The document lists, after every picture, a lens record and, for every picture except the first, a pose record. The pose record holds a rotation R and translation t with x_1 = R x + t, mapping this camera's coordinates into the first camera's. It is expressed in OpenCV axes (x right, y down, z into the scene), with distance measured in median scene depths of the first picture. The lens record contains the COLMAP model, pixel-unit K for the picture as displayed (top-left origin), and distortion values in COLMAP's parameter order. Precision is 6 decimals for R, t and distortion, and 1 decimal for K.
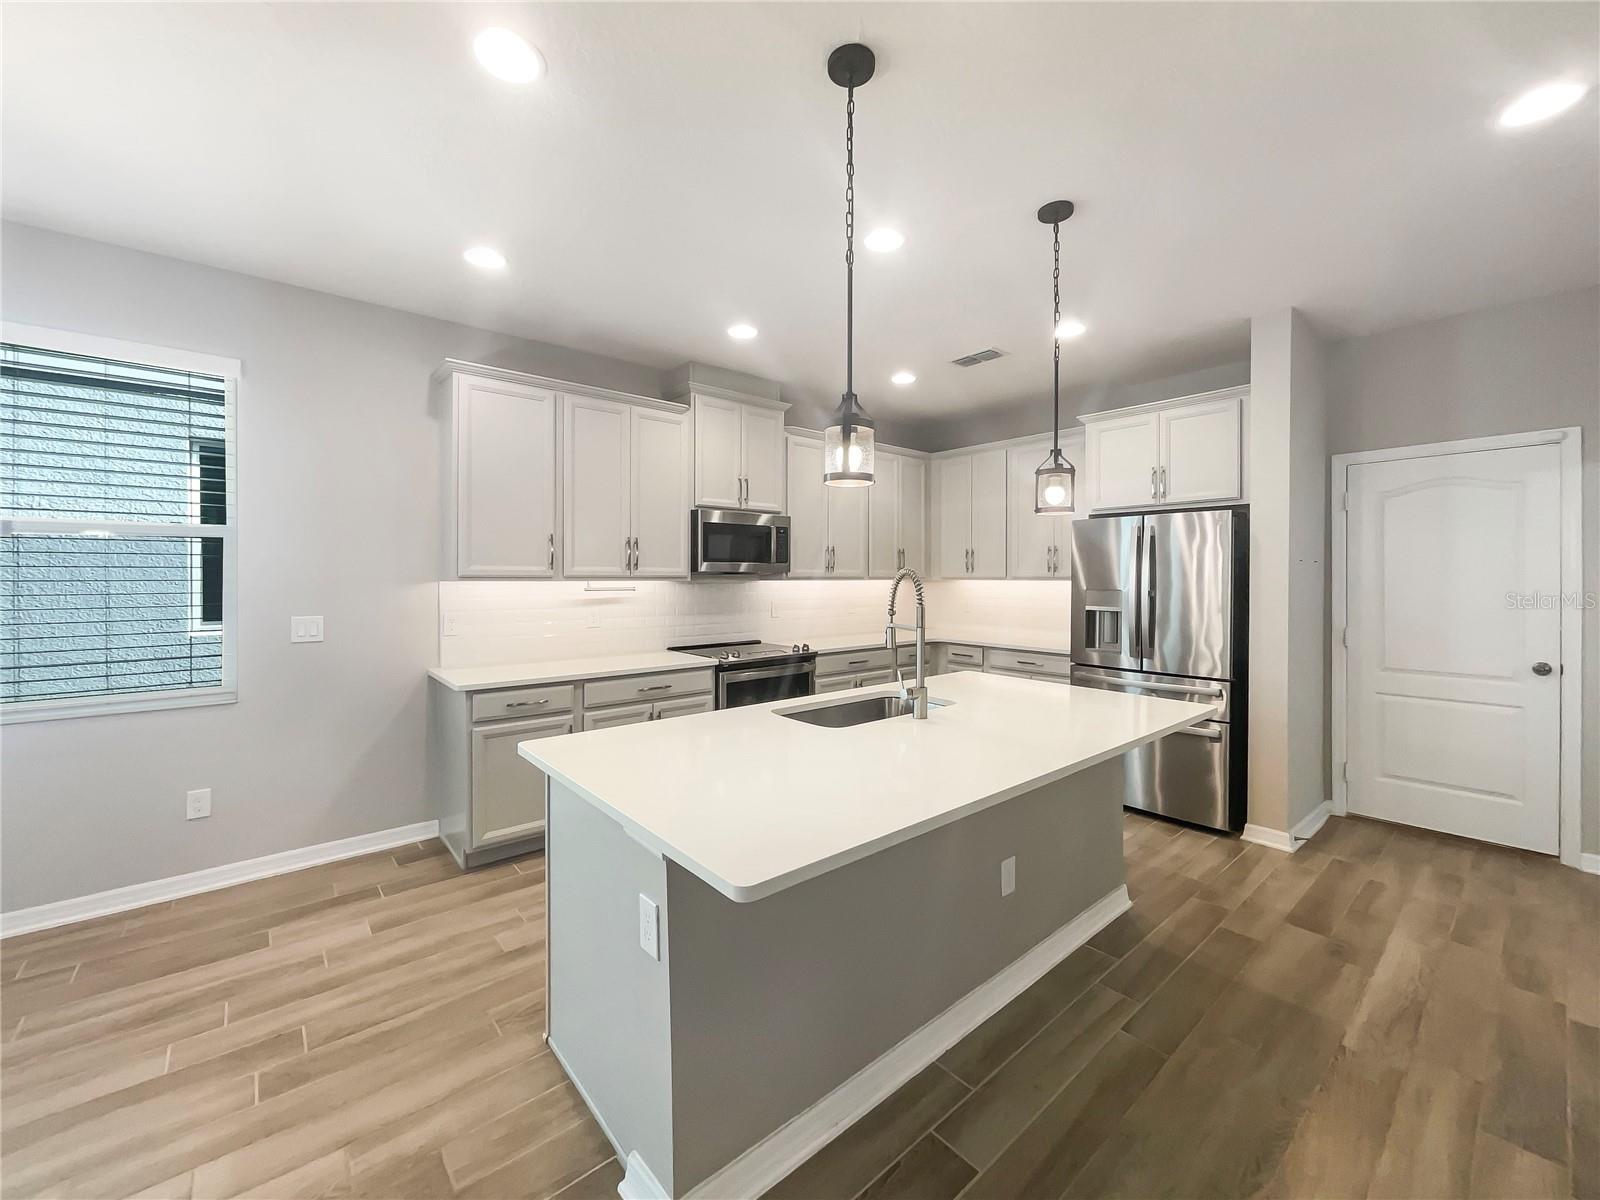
lens RADIAL K [[652.7, 0, 801.0], [0, 652.7, 587.3], [0, 0, 1]] dist [-0.000666, 0.000034]
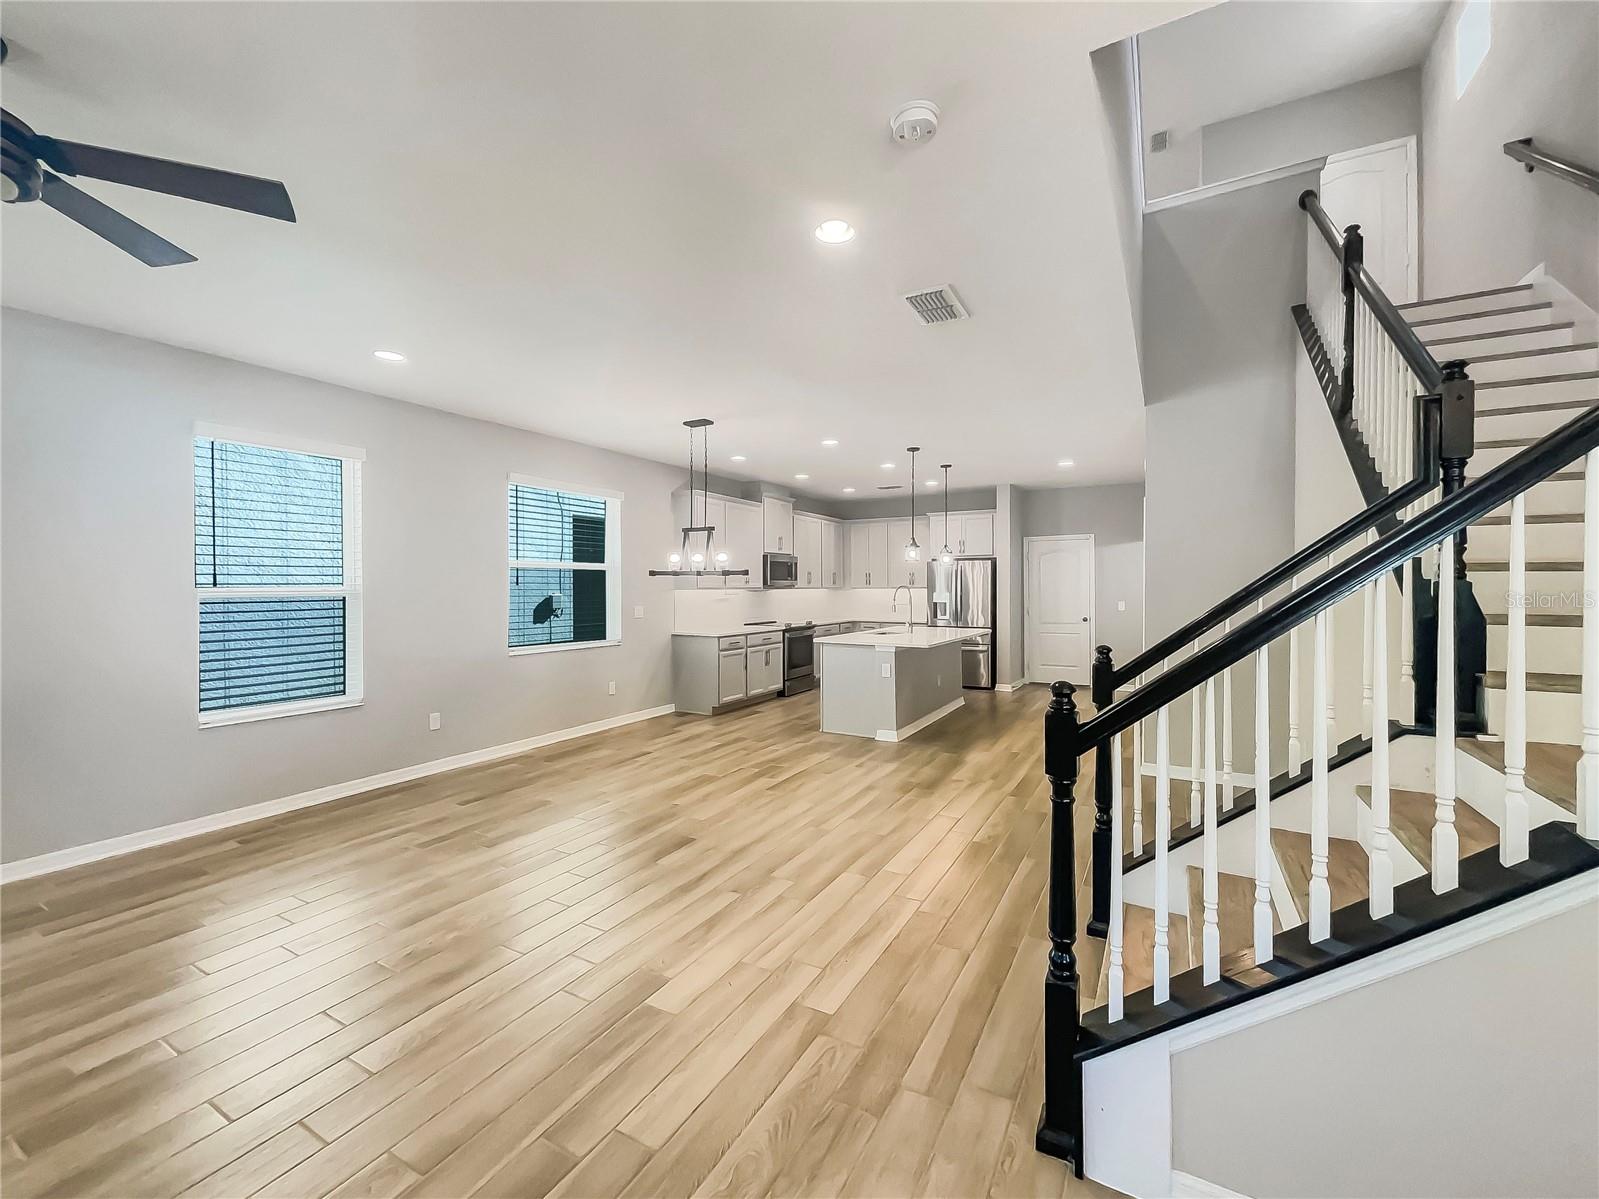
lens RADIAL K [[652.3, 0, 793.9], [0, 652.3, 595.3], [0, 0, 1]] dist [-0.000666, 0.000034]
pose [[0.941674, -0.005589, 0.336480, -0.776938], [0.006210, 0.999980, -0.000769, 0.010375], [-0.336469, 0.002814, 0.941690, -0.959346]]
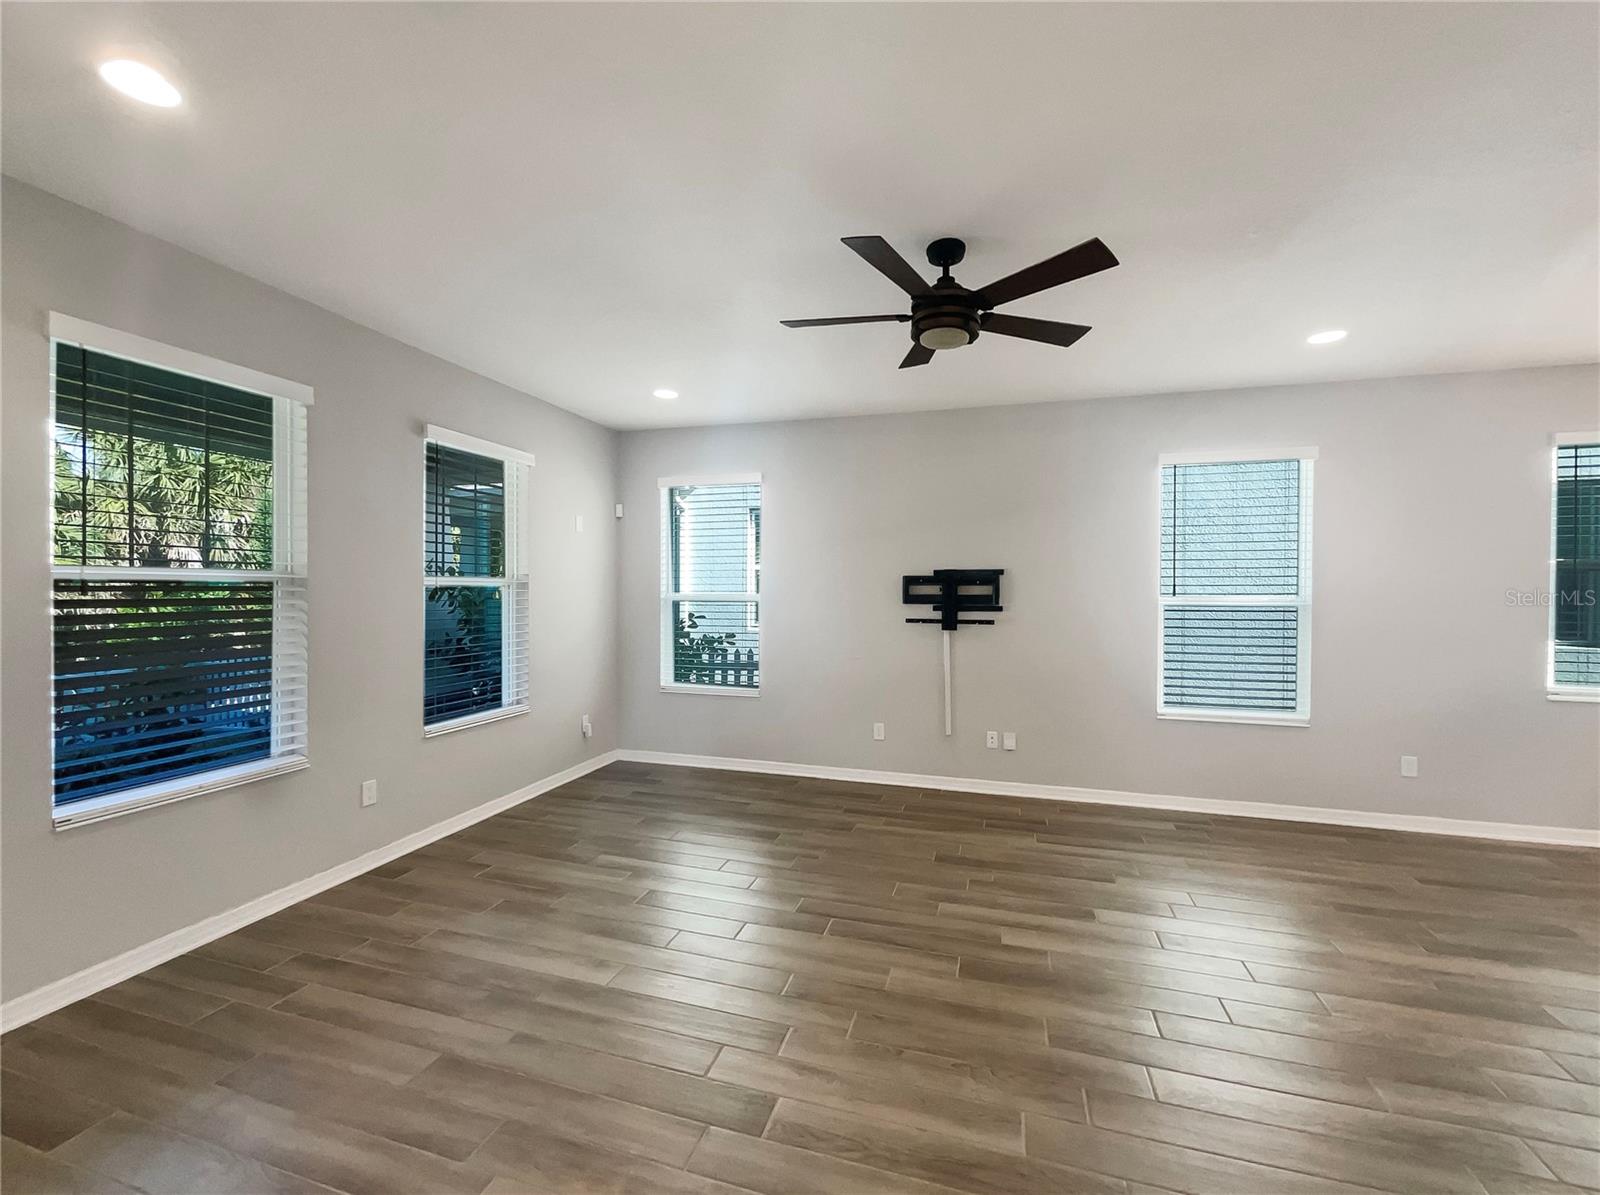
lens RADIAL K [[652.7, 0, 801.7], [0, 652.7, 590.2], [0, 0, 1]] dist [-0.000666, 0.000034]
pose [[0.549626, 0.004349, -0.835400, -0.635384], [-0.022611, 0.999698, -0.009671, 0.004661], [0.835105, 0.024204, 0.549558, -0.859869]]
